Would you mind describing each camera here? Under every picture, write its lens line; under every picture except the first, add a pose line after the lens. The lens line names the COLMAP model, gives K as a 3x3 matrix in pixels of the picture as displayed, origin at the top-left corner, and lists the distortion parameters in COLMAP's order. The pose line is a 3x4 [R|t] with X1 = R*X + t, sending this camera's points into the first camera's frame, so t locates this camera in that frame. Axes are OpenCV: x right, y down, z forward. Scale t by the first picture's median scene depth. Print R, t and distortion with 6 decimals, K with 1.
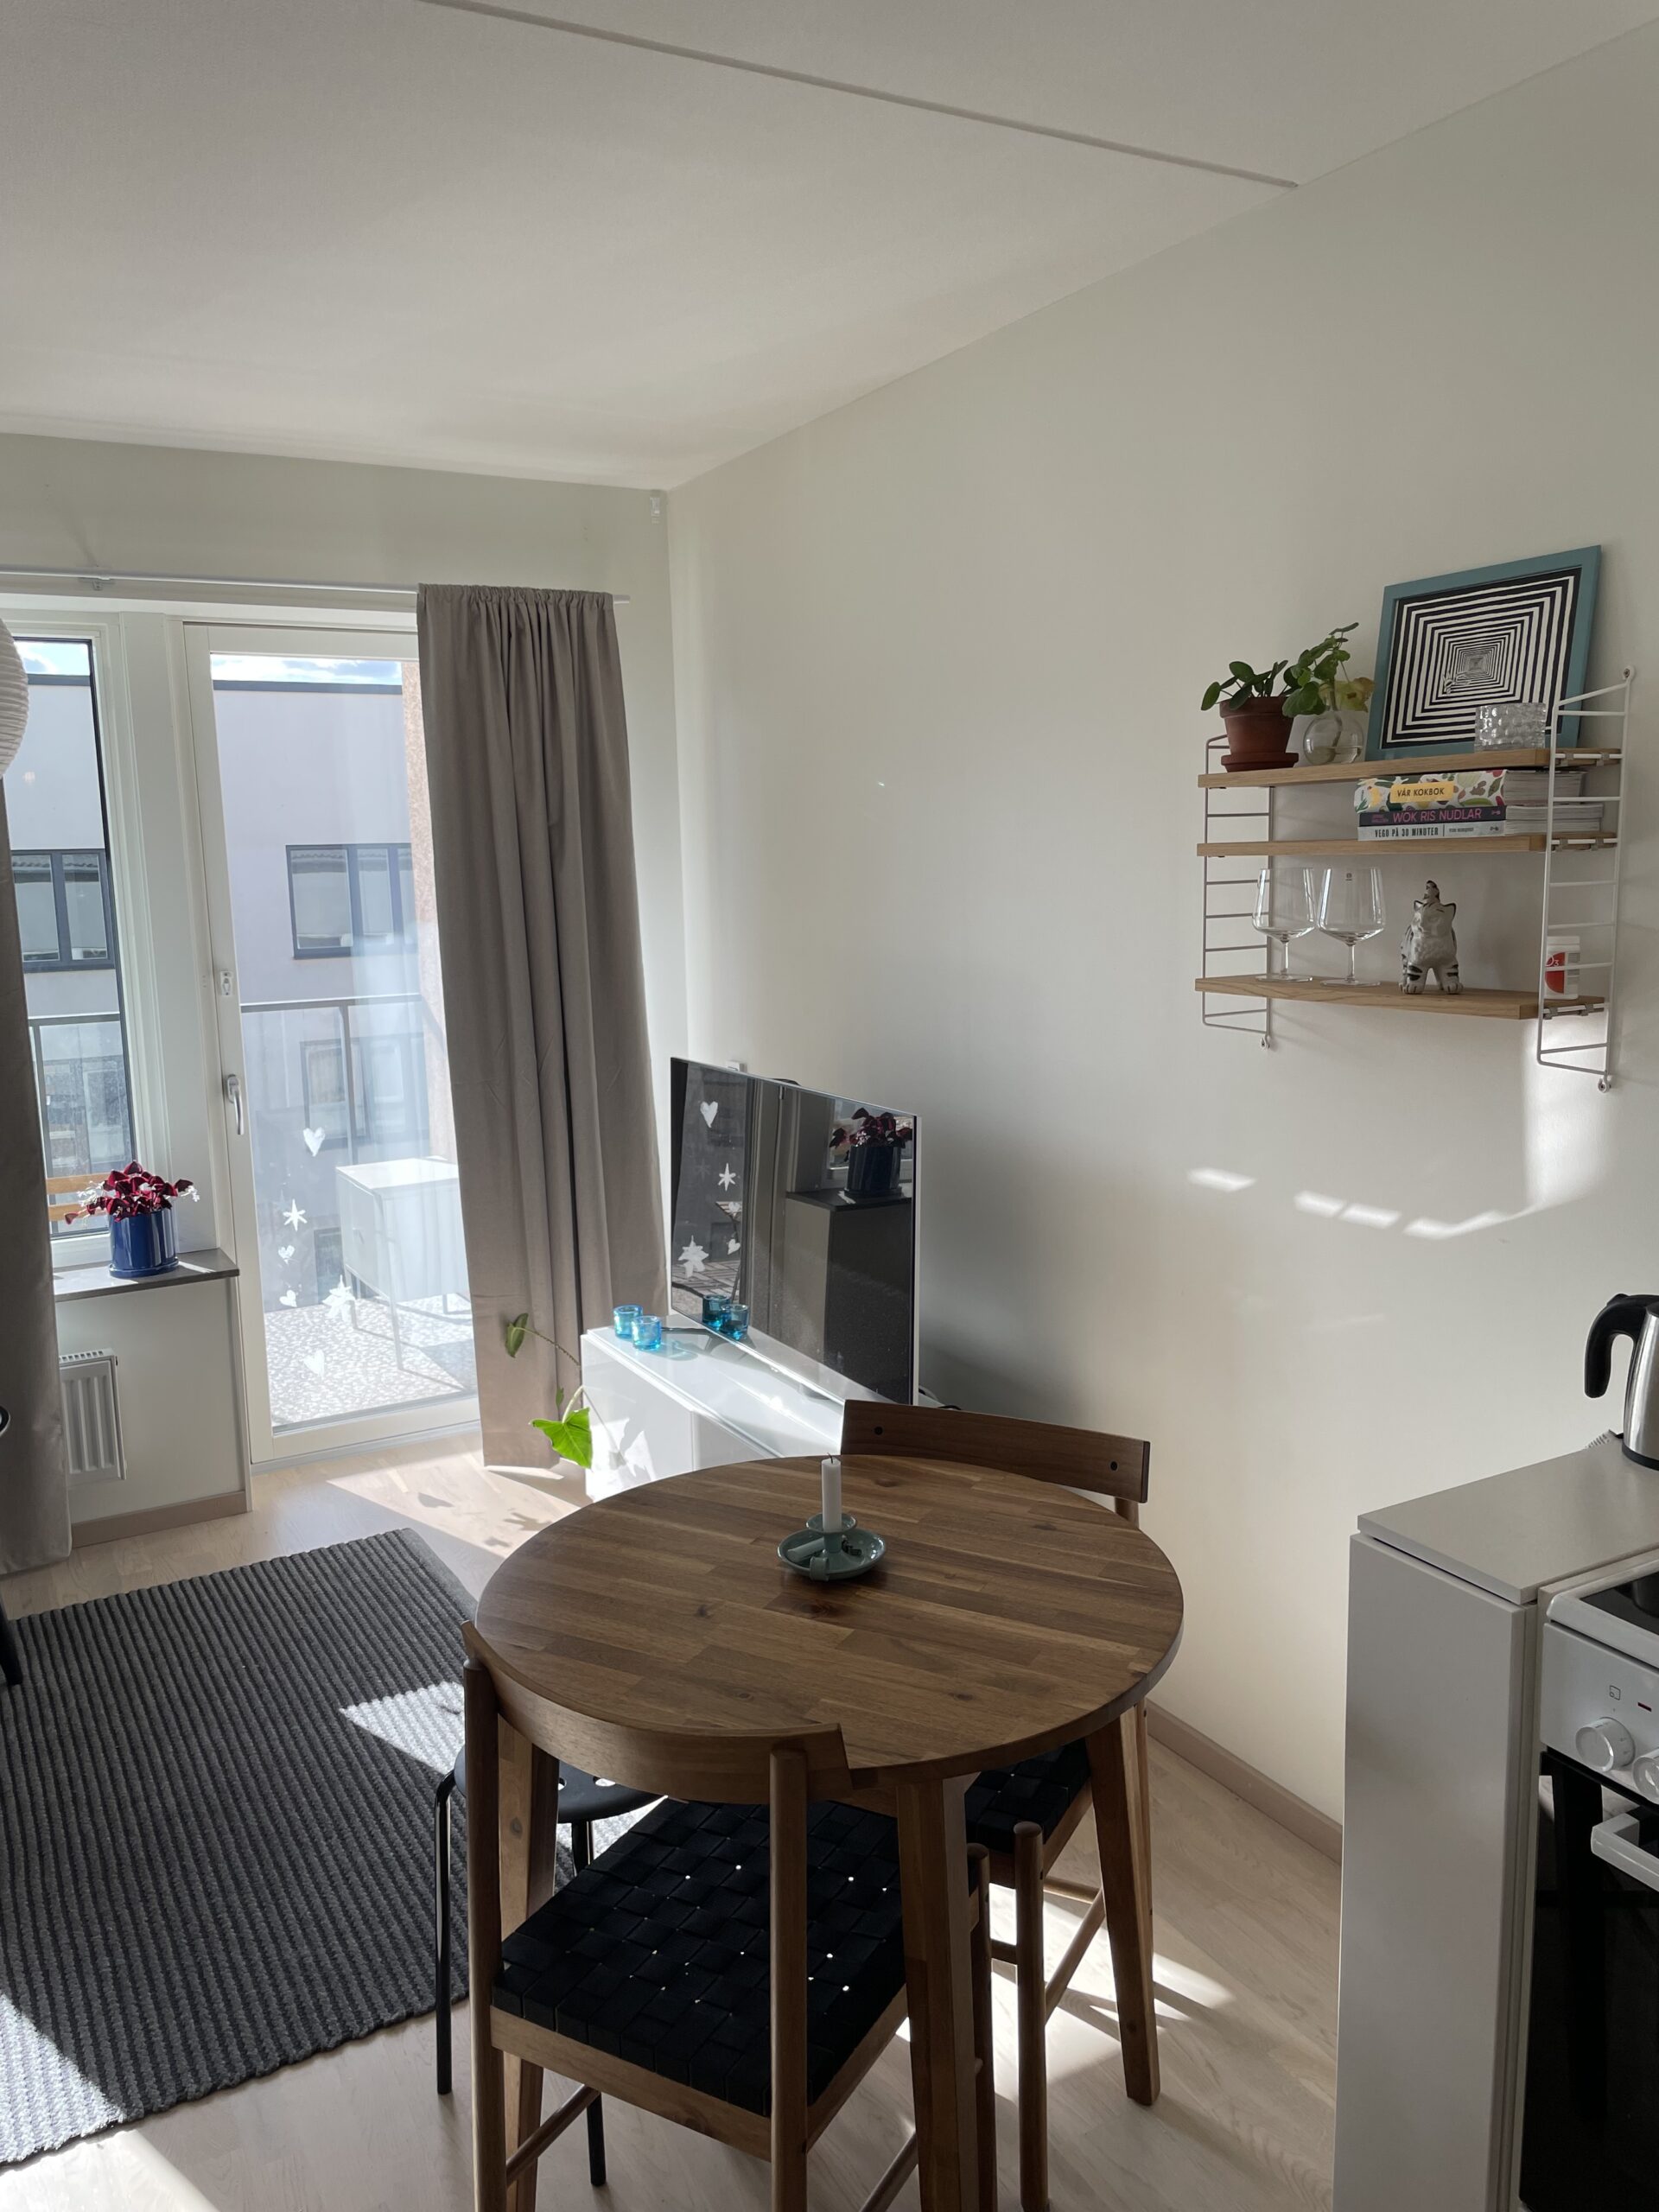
lens RADIAL K [[1667.6, 0, 836.6], [0, 1667.6, 1095.7], [0, 0, 1]] dist [0.087397, -0.105650]
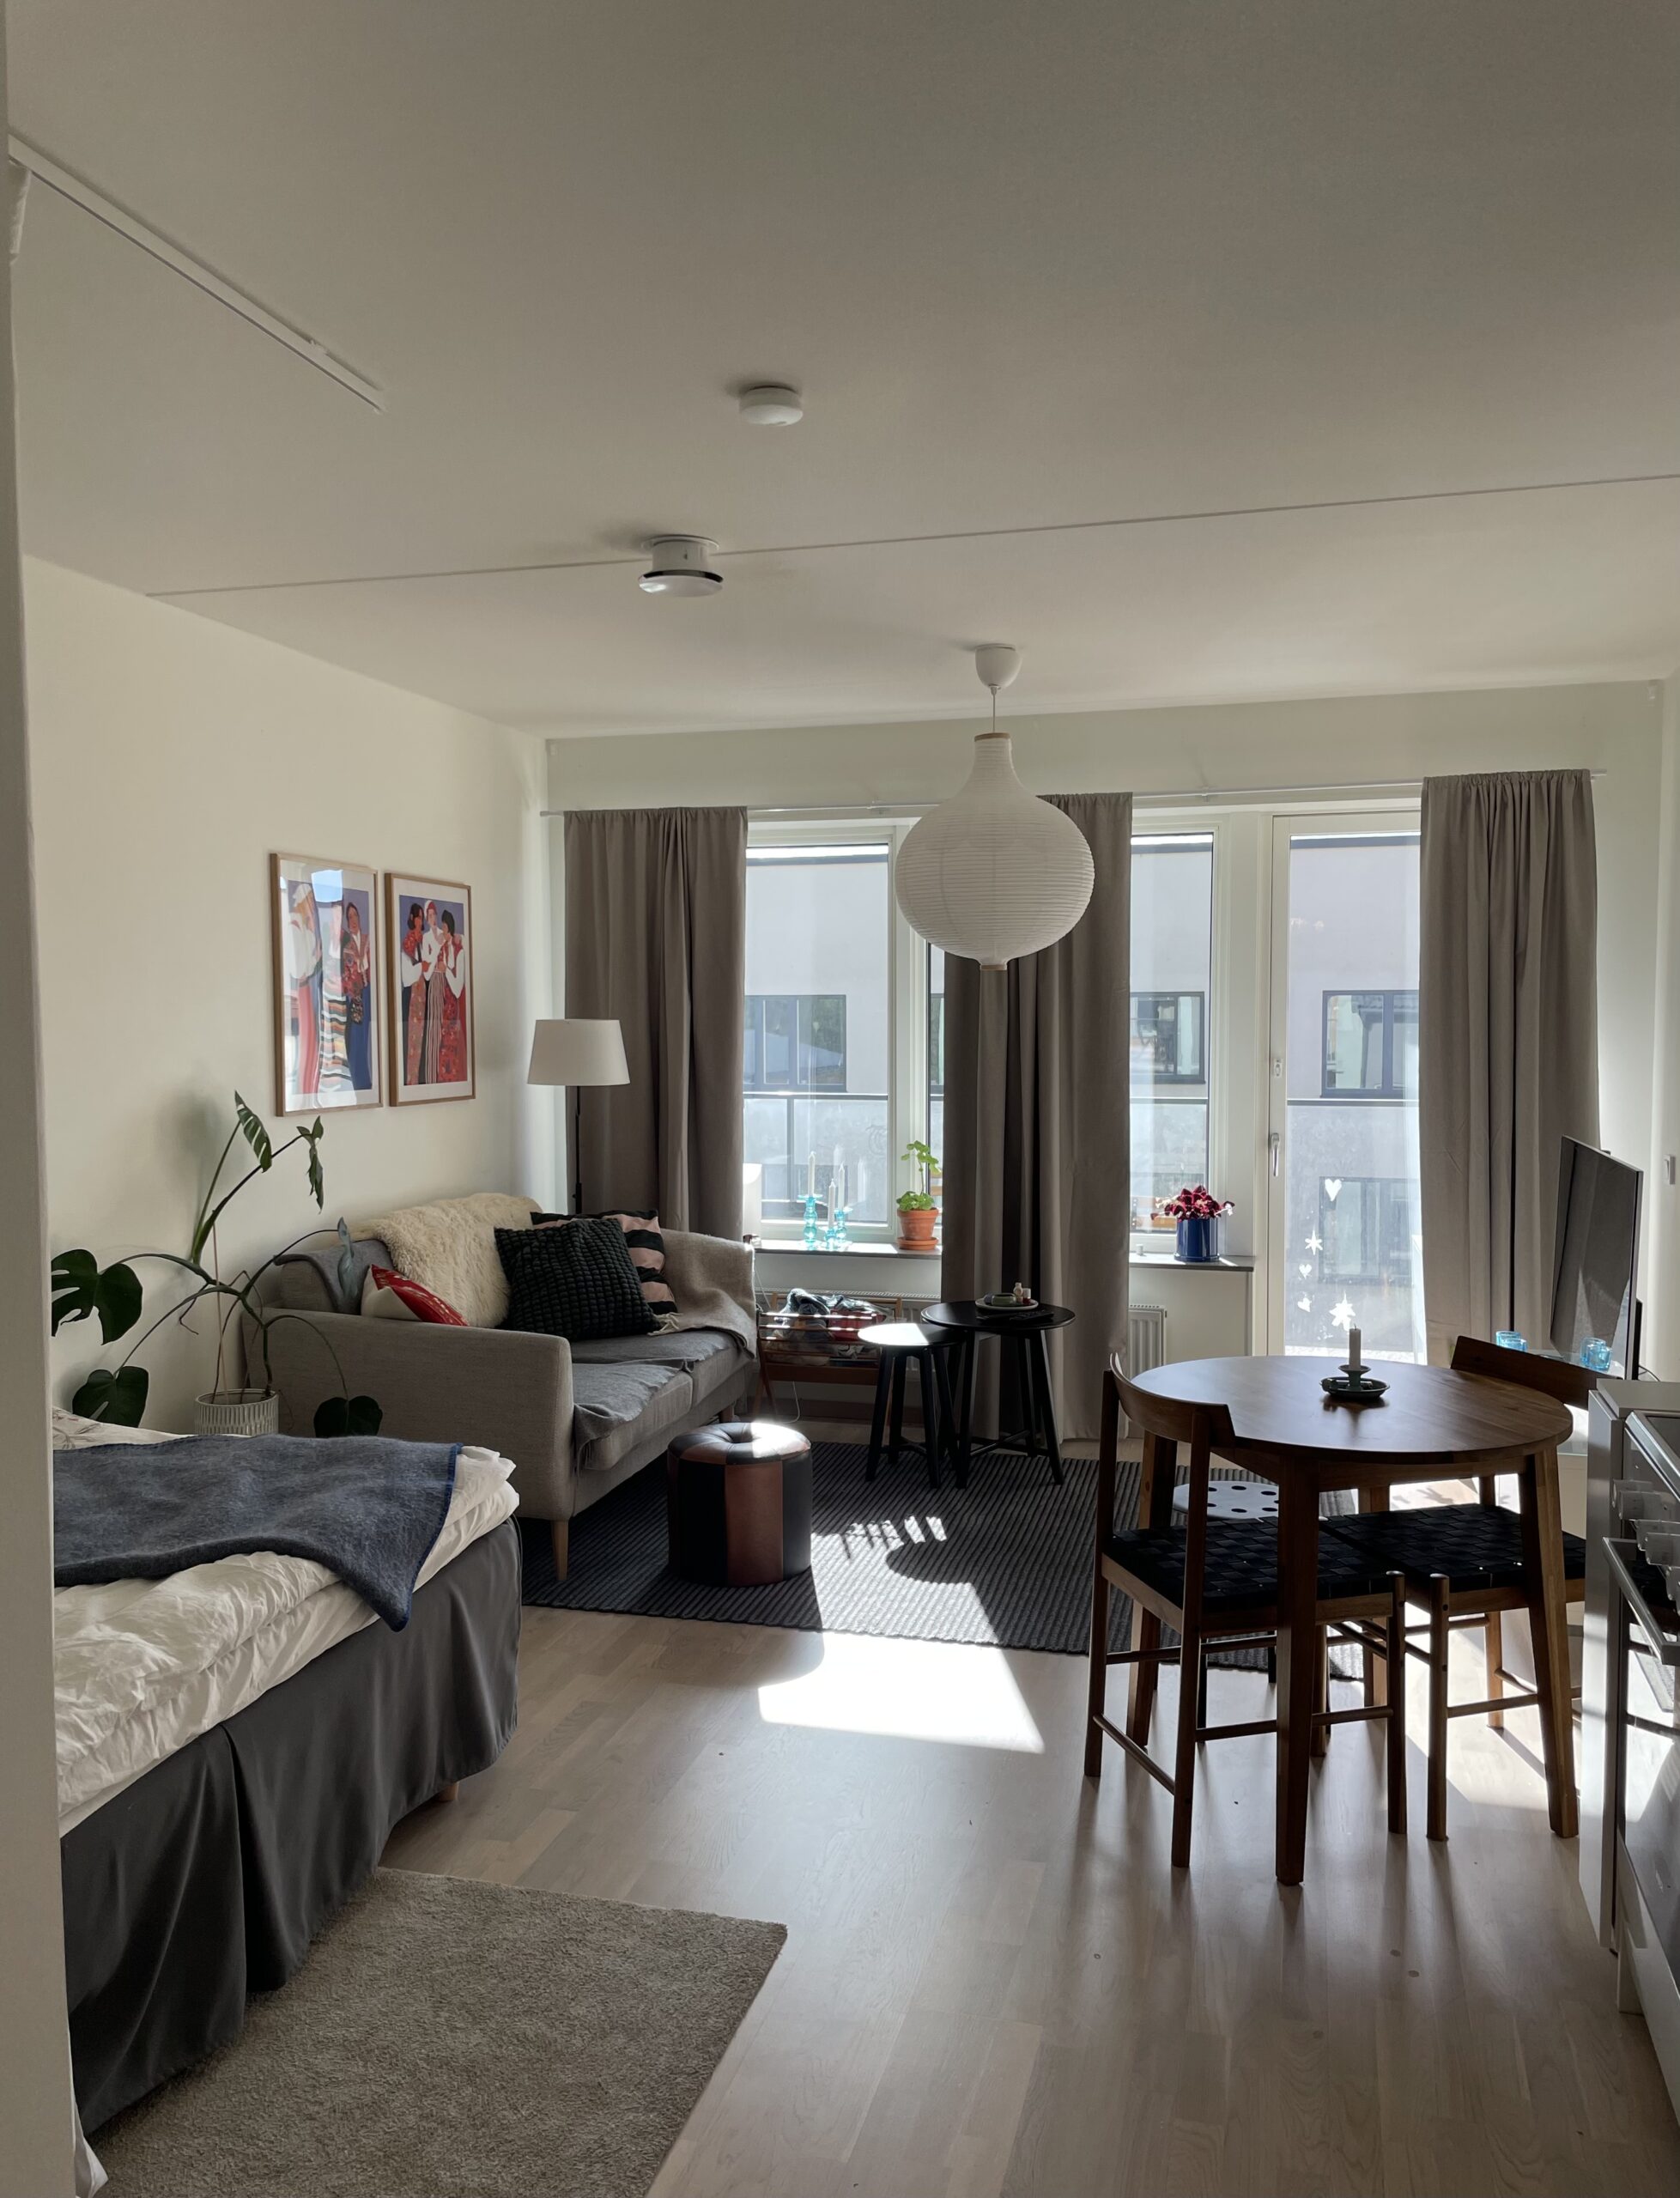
lens RADIAL K [[1696.2, 0, 838.2], [0, 1696.2, 1110.9], [0, 0, 1]] dist [0.009558, 0.004365]
pose [[0.712103, 0.061103, -0.699411, 0.556746], [-0.116024, 0.992750, -0.031399, 0.084881], [0.692422, 0.103508, 0.714029, -0.387270]]
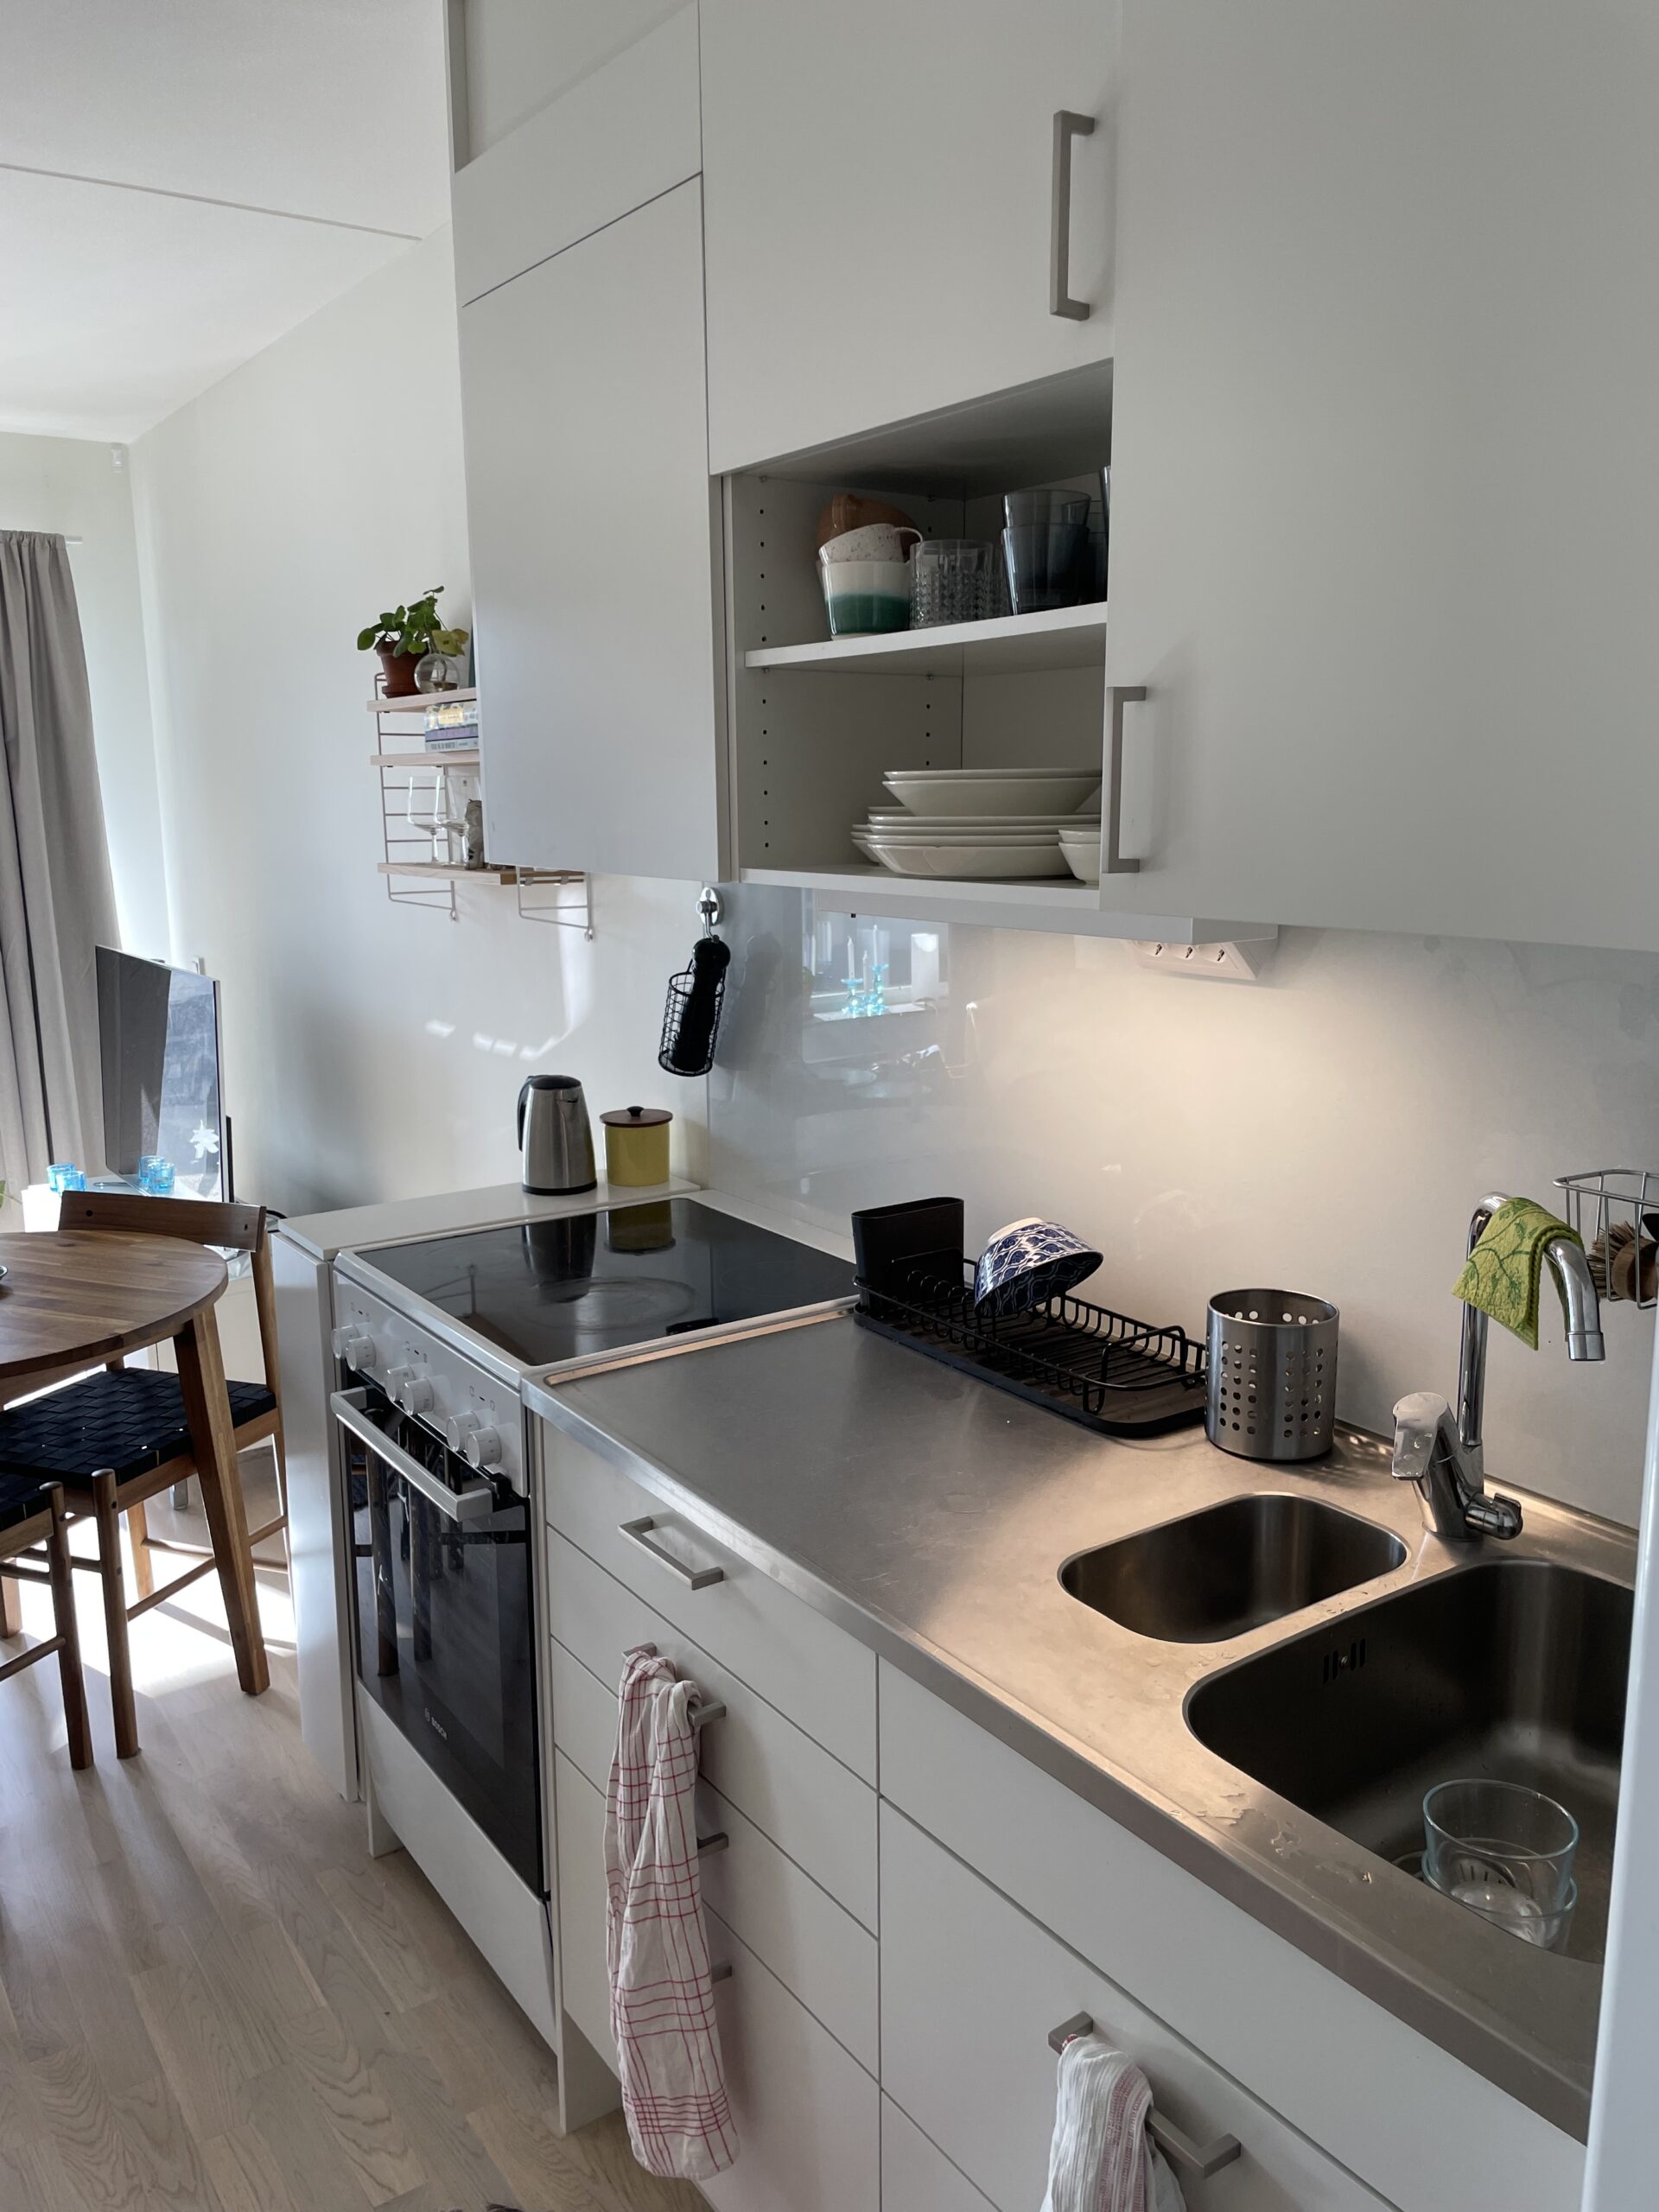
lens RADIAL K [[1667.6, 0, 836.6], [0, 1667.6, 1095.7], [0, 0, 1]] dist [0.087397, -0.105650]
pose [[0.994669, -0.003920, 0.103049, 0.396242], [0.000893, 0.999567, 0.029398, 0.064055], [-0.103120, -0.029149, 0.994242, -0.286094]]
